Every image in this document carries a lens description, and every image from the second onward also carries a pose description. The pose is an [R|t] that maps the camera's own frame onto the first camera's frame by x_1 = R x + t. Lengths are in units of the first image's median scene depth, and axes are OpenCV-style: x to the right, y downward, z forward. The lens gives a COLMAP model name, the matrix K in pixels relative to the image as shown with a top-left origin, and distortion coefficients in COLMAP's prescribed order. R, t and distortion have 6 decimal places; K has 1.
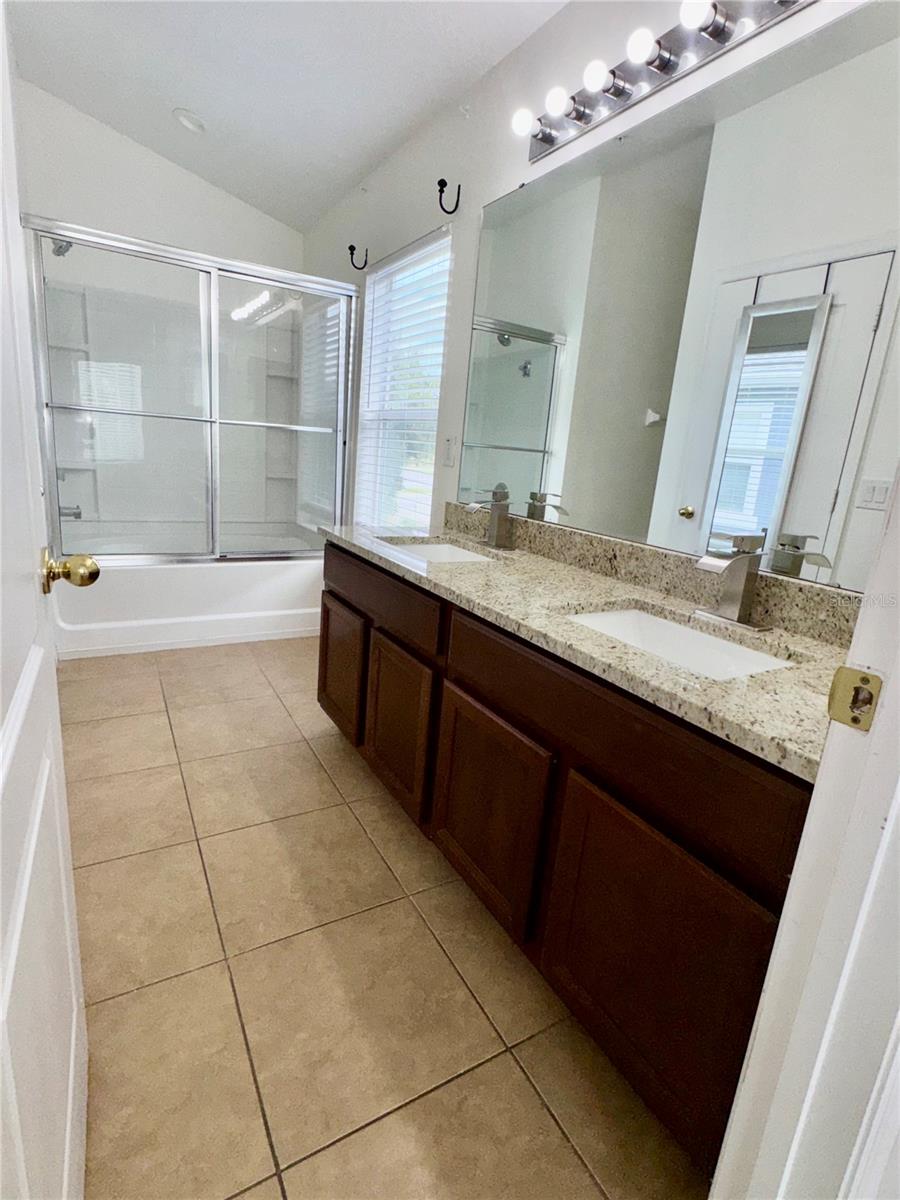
lens RADIAL K [[590.6, 0, 451.1], [0, 590.6, 598.4], [0, 0, 1]] dist [-0.001077, -0.000332]
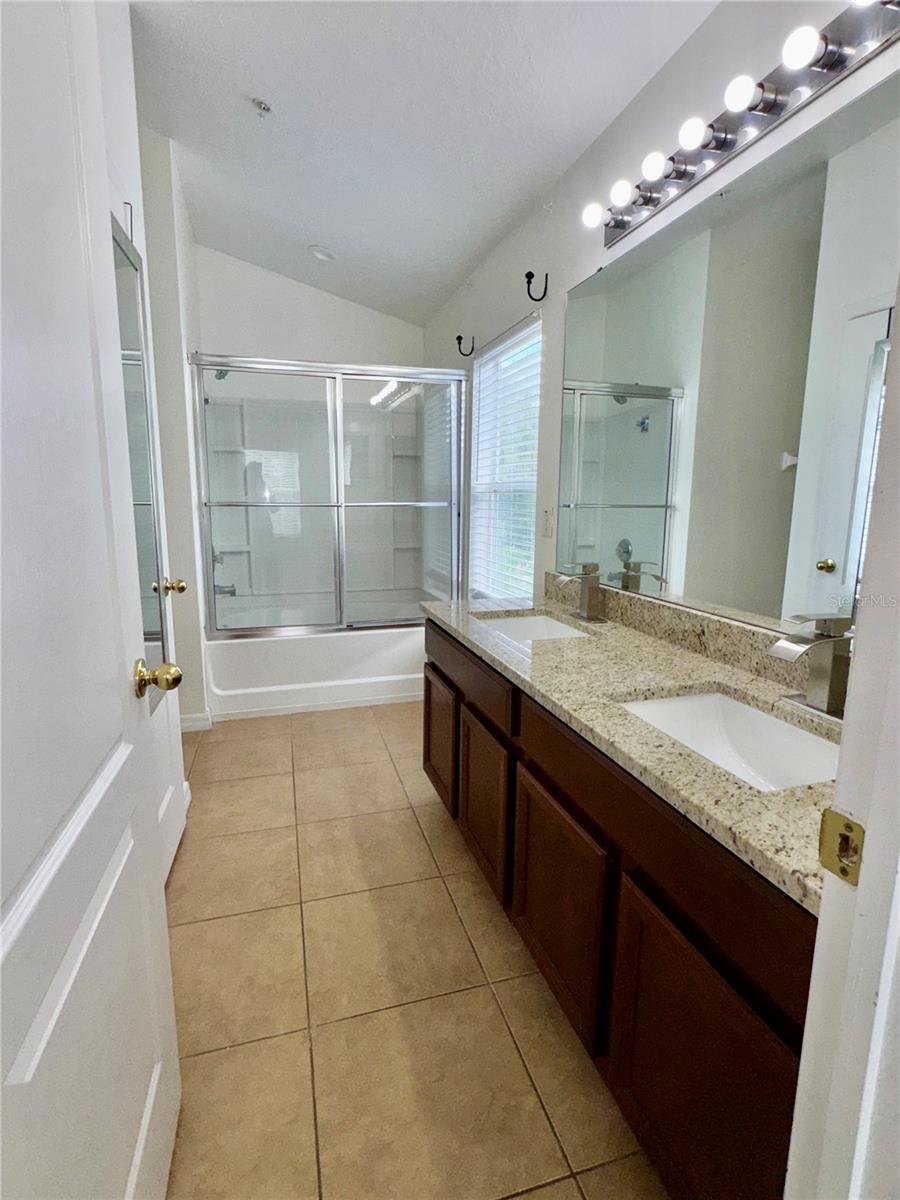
lens RADIAL K [[590.6, 0, 451.7], [0, 590.6, 599.5], [0, 0, 1]] dist [-0.001077, -0.000332]
pose [[0.969818, -0.033491, -0.241518, 0.105444], [0.013144, 0.996262, -0.085373, -0.043089], [0.243474, 0.079621, 0.966634, -0.015063]]
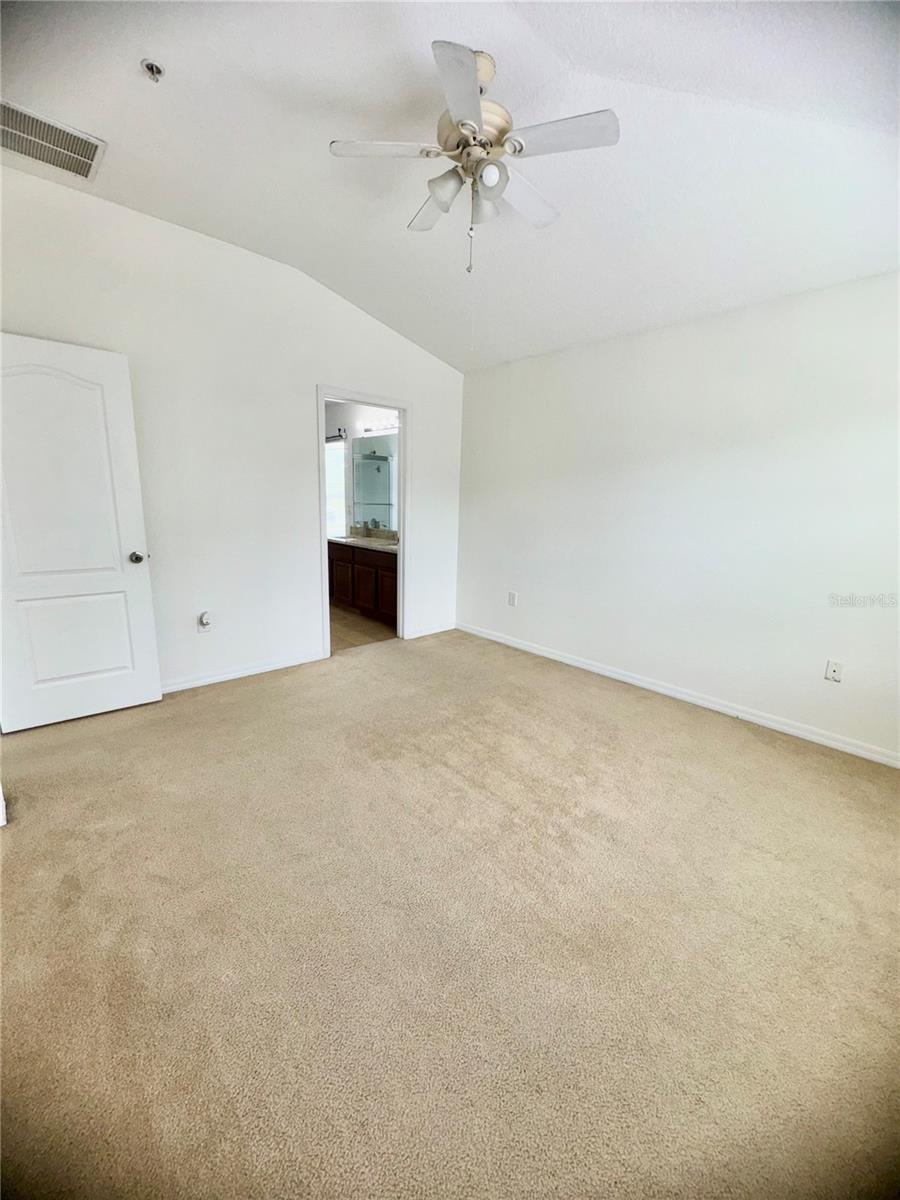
lens RADIAL K [[481.3, 0, 451.3], [0, 481.3, 594.3], [0, 0, 1]] dist [-0.001914, -0.000156]
pose [[0.976801, -0.098422, 0.190192, -0.008546], [0.104119, 0.994360, -0.020172, 0.413676], [-0.187134, 0.039507, 0.981540, -2.177961]]
